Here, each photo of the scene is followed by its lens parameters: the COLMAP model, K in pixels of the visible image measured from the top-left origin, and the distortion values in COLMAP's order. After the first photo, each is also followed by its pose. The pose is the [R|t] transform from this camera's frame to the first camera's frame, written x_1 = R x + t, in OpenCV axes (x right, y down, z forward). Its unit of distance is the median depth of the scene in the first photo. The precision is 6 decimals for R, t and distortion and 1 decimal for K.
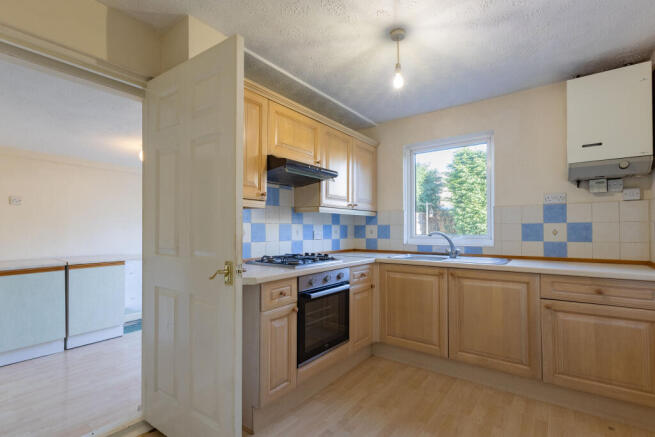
lens RADIAL K [[315.9, 0, 322.1], [0, 315.9, 223.4], [0, 0, 1]] dist [0.001405, -0.000656]
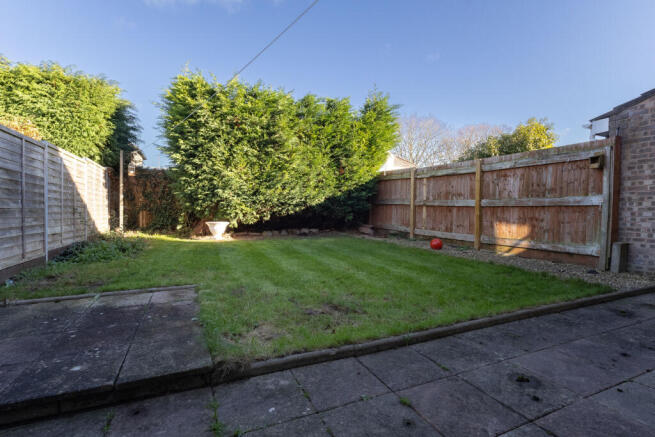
lens RADIAL K [[315.9, 0, 328.7], [0, 315.9, 219.6], [0, 0, 1]] dist [0.001405, -0.000656]
pose [[0.477155, -0.027784, 0.878380, -0.030872], [-0.024830, 0.998675, 0.045077, 0.095658], [-0.878468, -0.043319, 0.475833, 1.422637]]
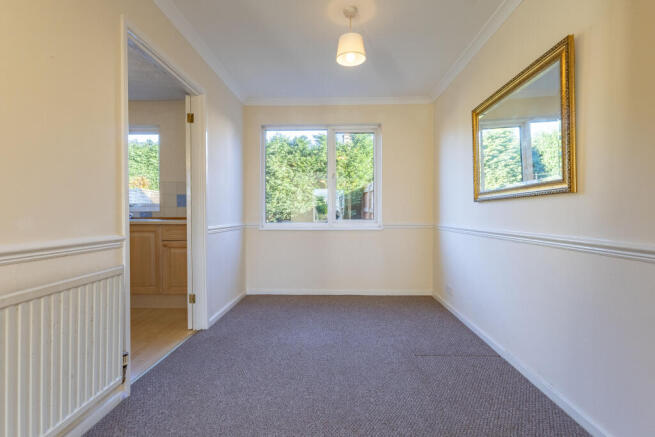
lens RADIAL K [[315.9, 0, 330.1], [0, 315.9, 214.2], [0, 0, 1]] dist [0.001405, -0.000656]
pose [[0.822585, 0.001422, 0.568640, 0.392490], [-0.008110, 0.999925, 0.009231, 0.070860], [-0.568584, -0.012204, 0.822535, -0.572414]]
